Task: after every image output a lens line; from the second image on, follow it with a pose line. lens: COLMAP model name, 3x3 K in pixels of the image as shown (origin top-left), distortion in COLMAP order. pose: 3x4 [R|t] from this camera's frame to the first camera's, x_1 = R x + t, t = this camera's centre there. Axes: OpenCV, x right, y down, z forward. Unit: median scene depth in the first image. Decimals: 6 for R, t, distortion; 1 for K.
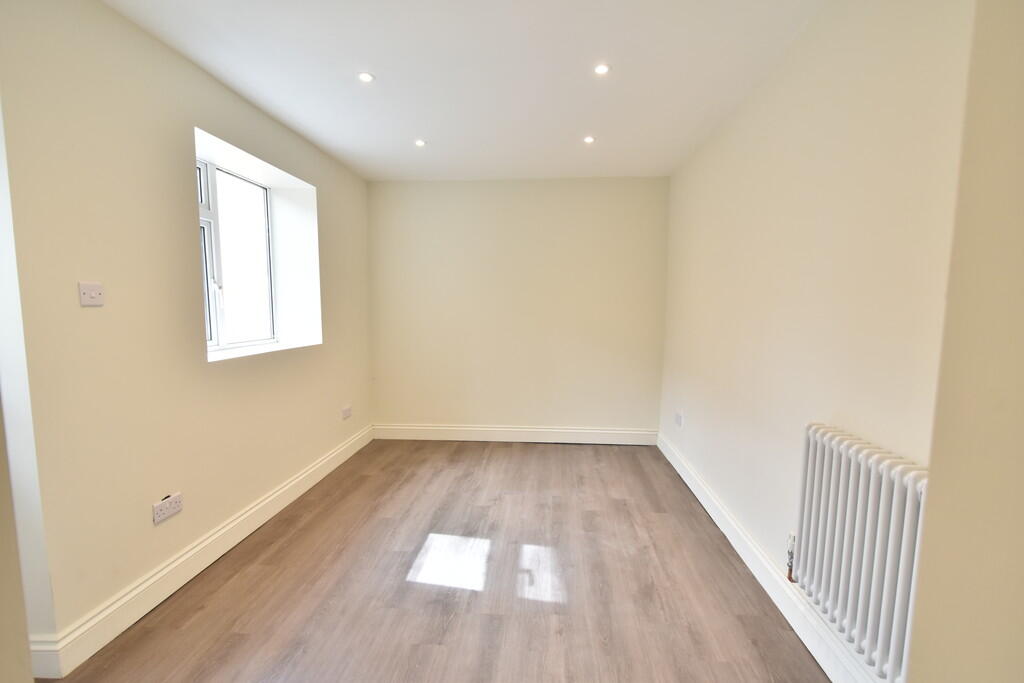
lens RADIAL K [[449.7, 0, 518.3], [0, 449.7, 357.4], [0, 0, 1]] dist [0.002160, -0.007201]
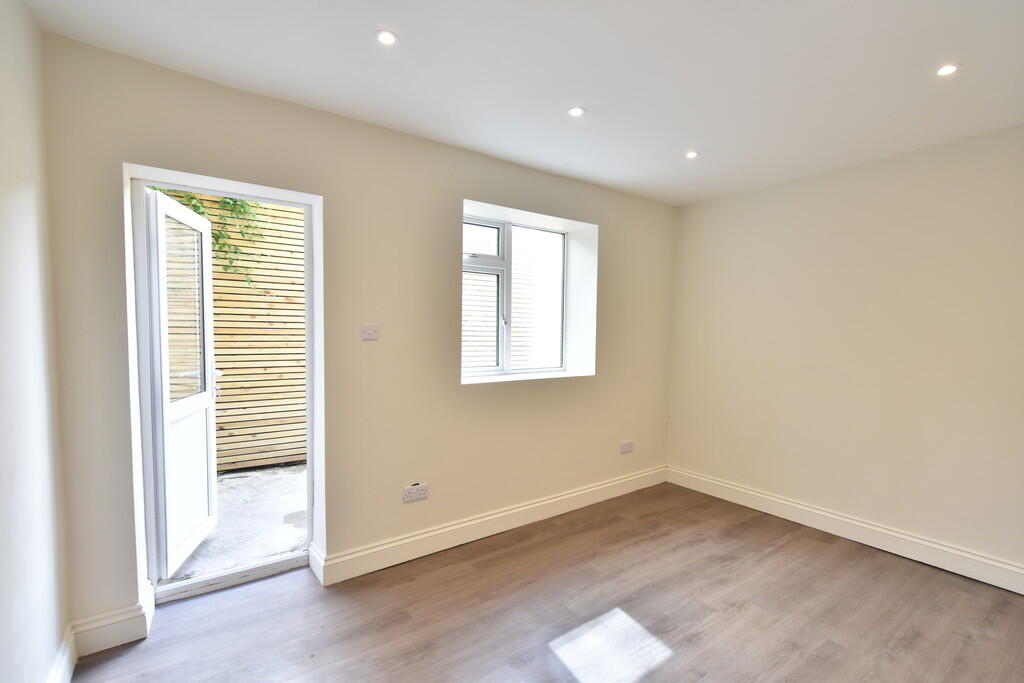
lens RADIAL K [[454.1, 0, 513.4], [0, 454.1, 358.8], [0, 0, 1]] dist [-0.001046, -0.000979]
pose [[0.652565, 0.051470, -0.755983, 0.246487], [-0.094438, 0.995436, -0.013746, -0.040103], [0.751825, 0.080363, 0.654447, 0.200415]]
